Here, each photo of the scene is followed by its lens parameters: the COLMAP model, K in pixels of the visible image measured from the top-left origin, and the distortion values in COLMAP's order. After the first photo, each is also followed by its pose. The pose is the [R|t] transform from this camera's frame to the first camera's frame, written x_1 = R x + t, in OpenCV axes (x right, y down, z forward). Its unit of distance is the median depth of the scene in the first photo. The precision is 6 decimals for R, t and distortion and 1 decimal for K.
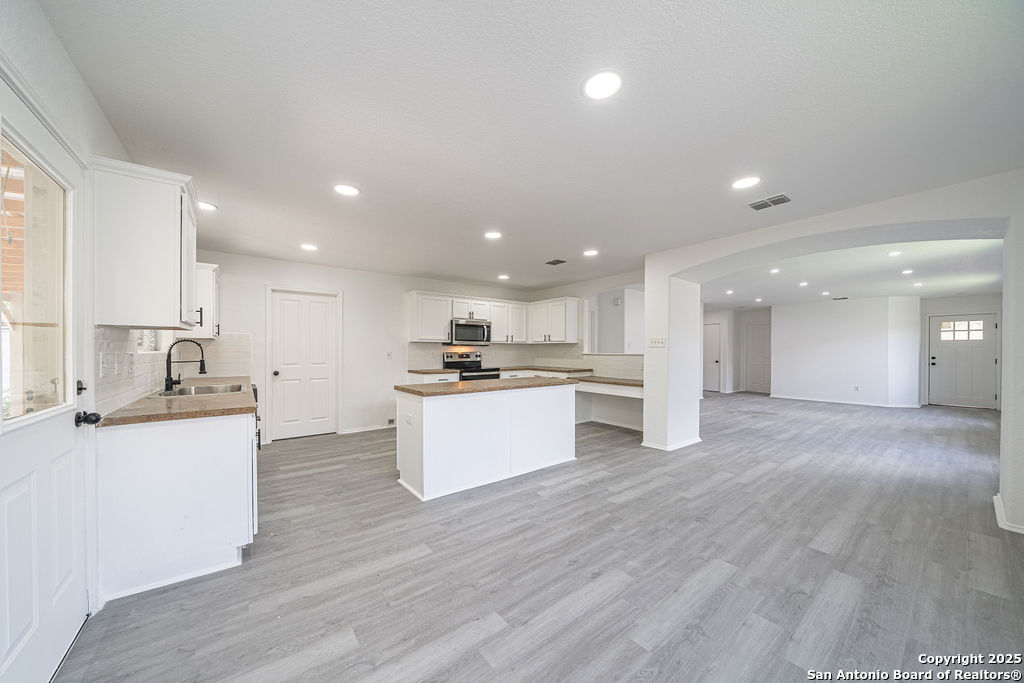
lens RADIAL K [[351.6, 0, 505.5], [0, 351.6, 352.2], [0, 0, 1]] dist [-0.001290, 0.000095]
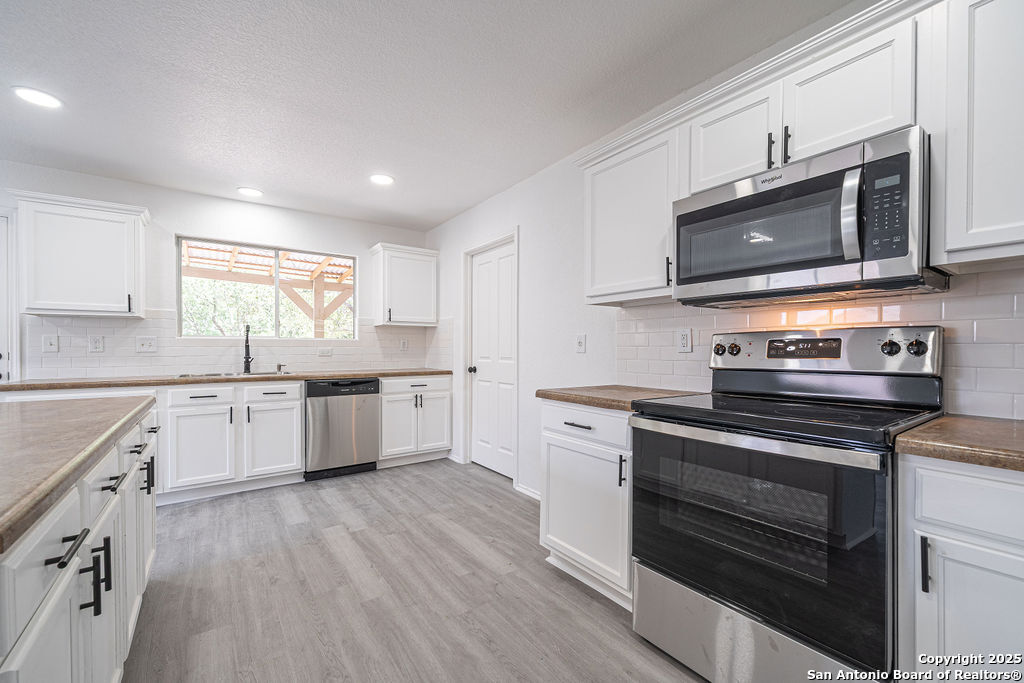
lens RADIAL K [[418.3, 0, 508.0], [0, 418.3, 349.9], [0, 0, 1]] dist [0.000683, 0.000028]
pose [[-0.028331, 0.002666, -0.999595, 0.160556], [-0.003335, 0.999991, 0.002762, 0.013866], [0.999593, 0.003411, -0.028322, 0.881082]]
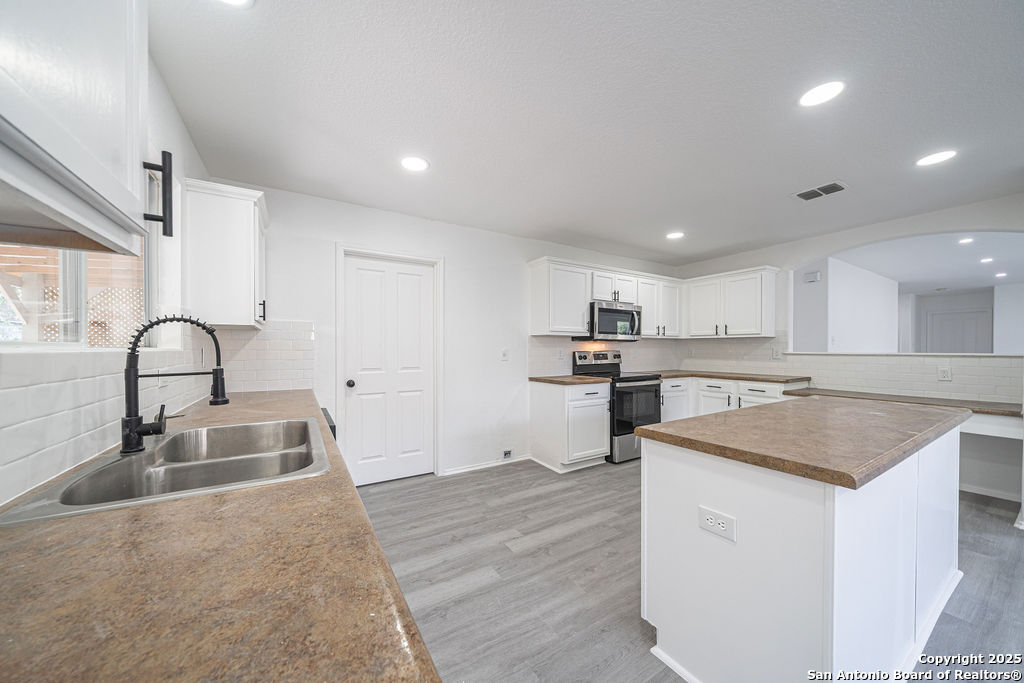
lens RADIAL K [[351.6, 0, 505.0], [0, 351.6, 353.8], [0, 0, 1]] dist [-0.001290, 0.000095]
pose [[0.994801, 0.000586, -0.101837, -0.249428], [0.000154, 0.999974, 0.007263, 0.000962], [0.101838, -0.007241, 0.994775, 0.317527]]
